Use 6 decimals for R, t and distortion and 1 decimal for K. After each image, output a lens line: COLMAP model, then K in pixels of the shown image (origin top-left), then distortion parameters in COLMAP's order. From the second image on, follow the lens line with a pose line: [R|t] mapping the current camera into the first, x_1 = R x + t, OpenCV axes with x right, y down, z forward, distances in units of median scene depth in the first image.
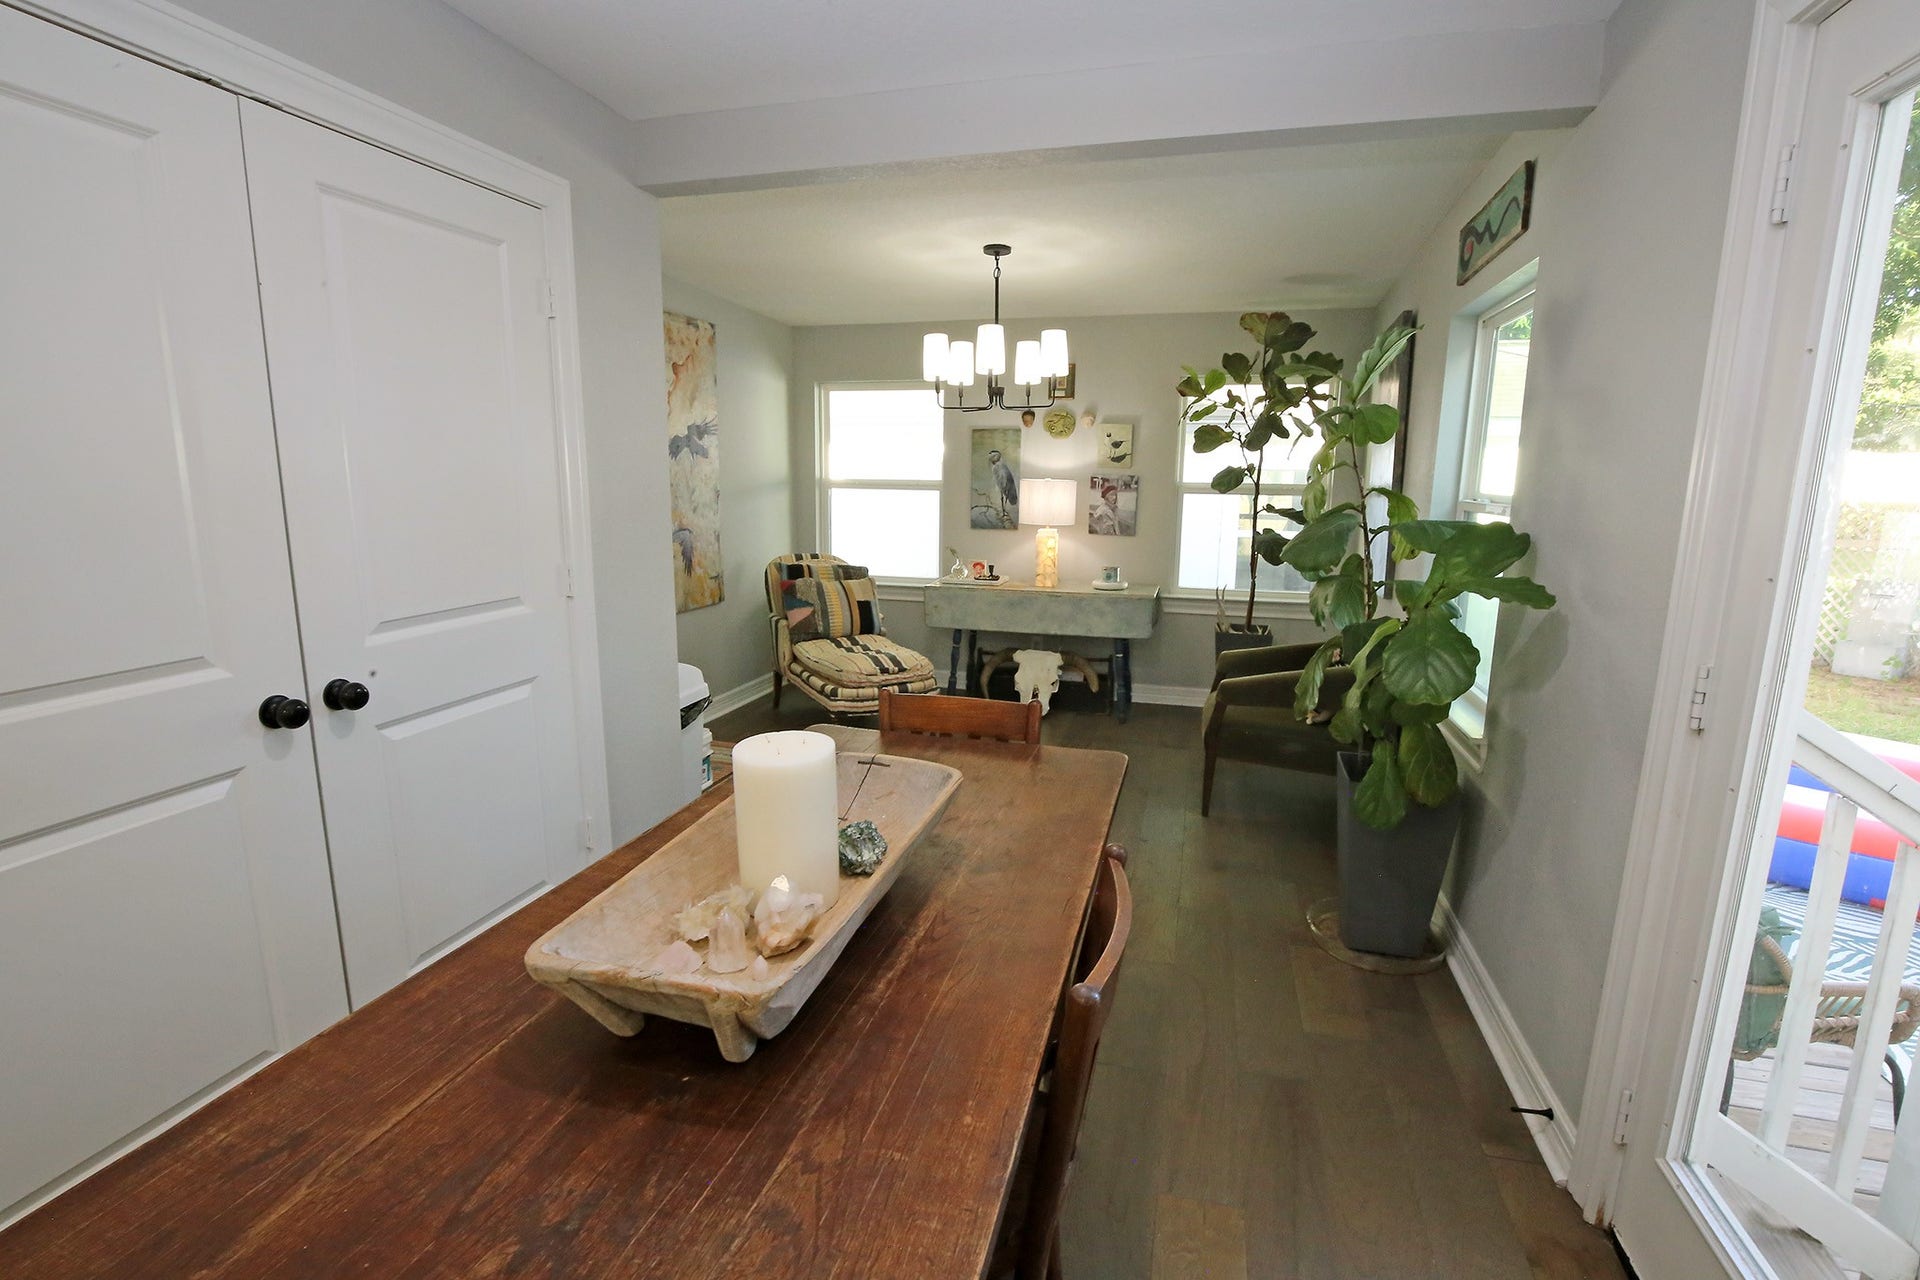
lens RADIAL K [[868.3, 0, 956.3], [0, 868.3, 632.4], [0, 0, 1]] dist [-0.046608, 0.009282]
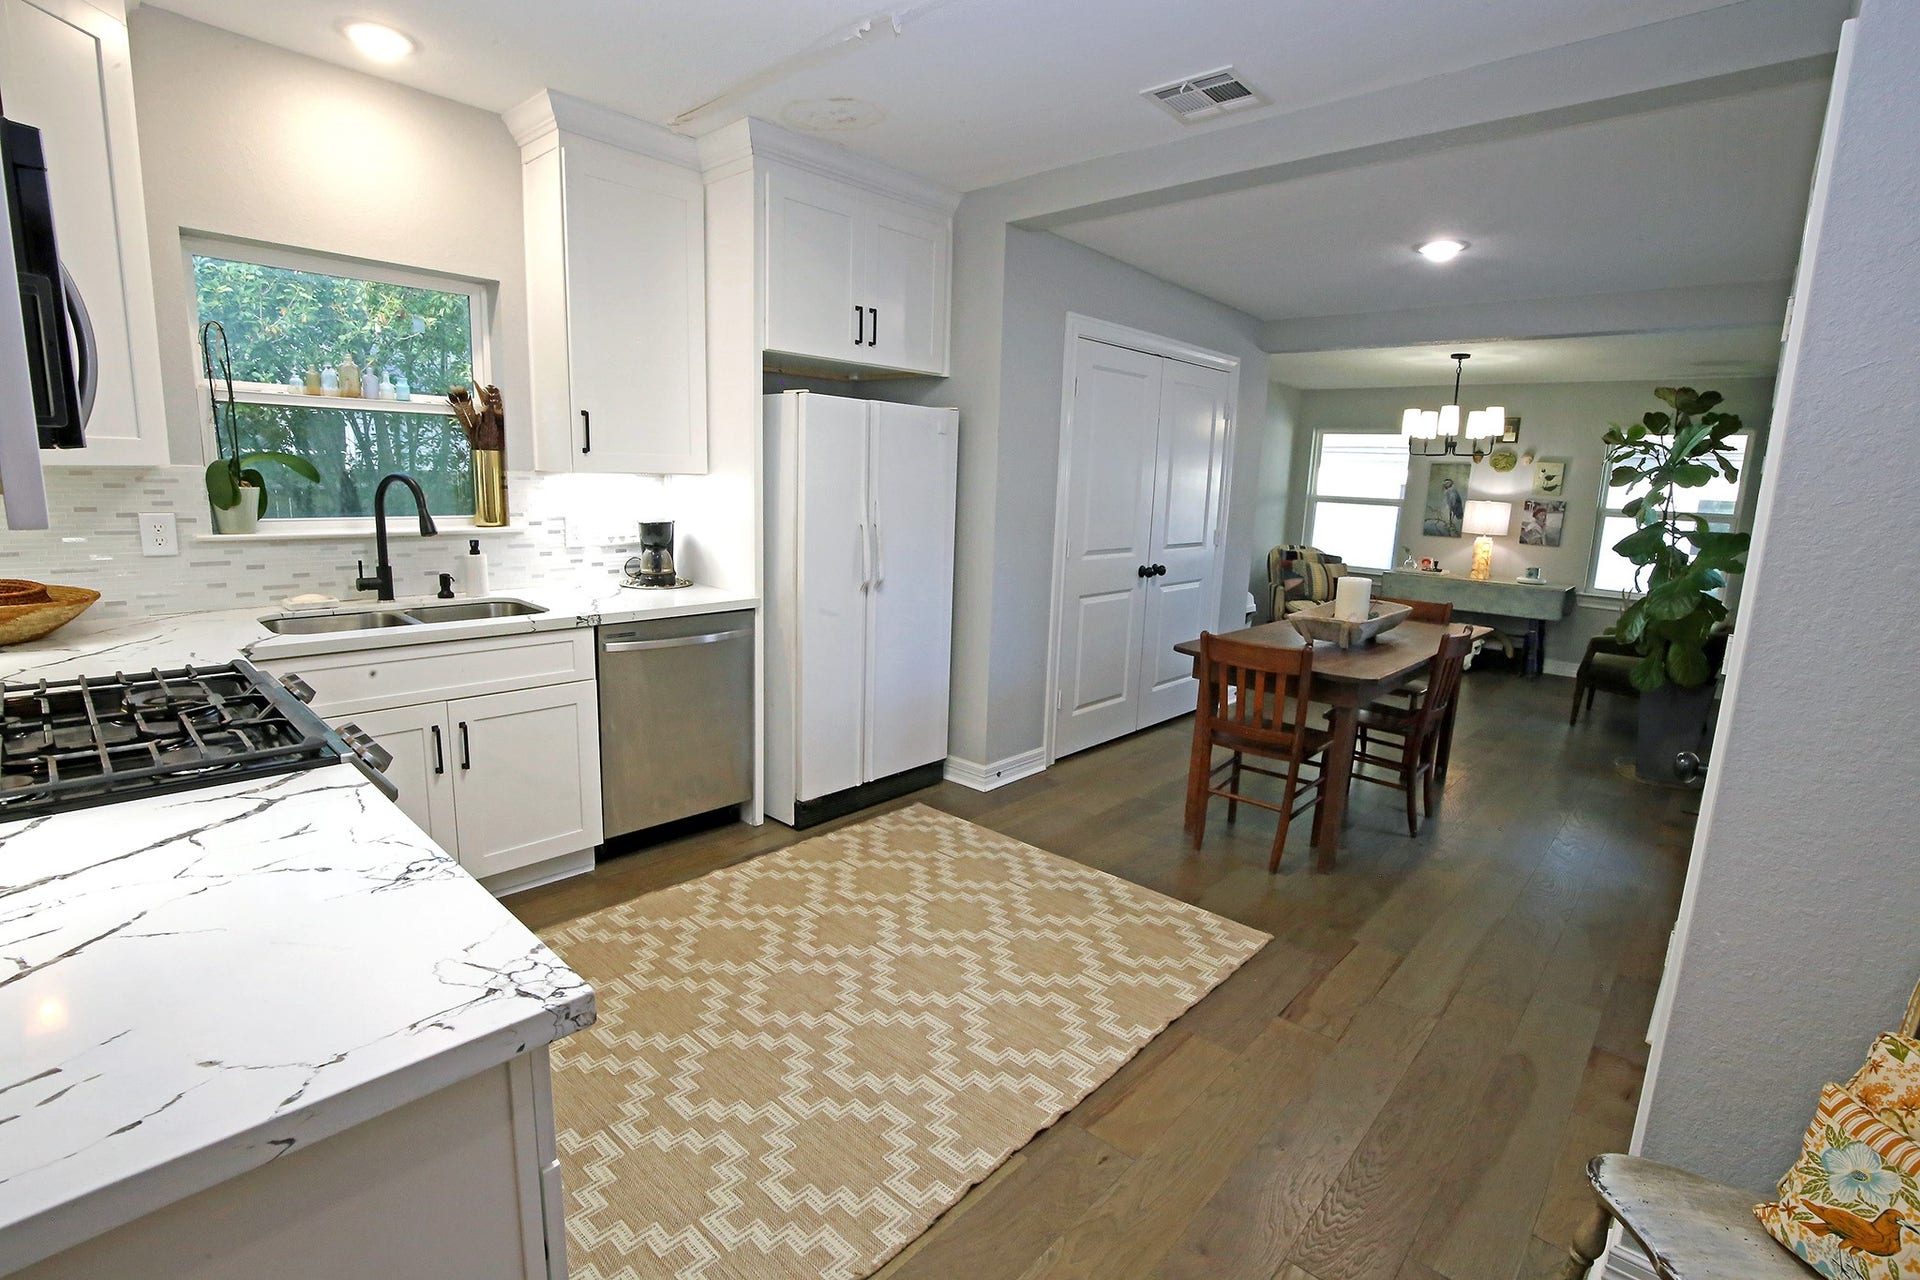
lens RADIAL K [[868.3, 0, 956.3], [0, 868.3, 632.4], [0, 0, 1]] dist [-0.046608, 0.009282]
pose [[0.887172, 0.102701, -0.449865, -0.014096], [-0.108206, 0.994036, 0.013539, 0.105897], [0.448572, 0.036666, 0.892994, -0.597962]]
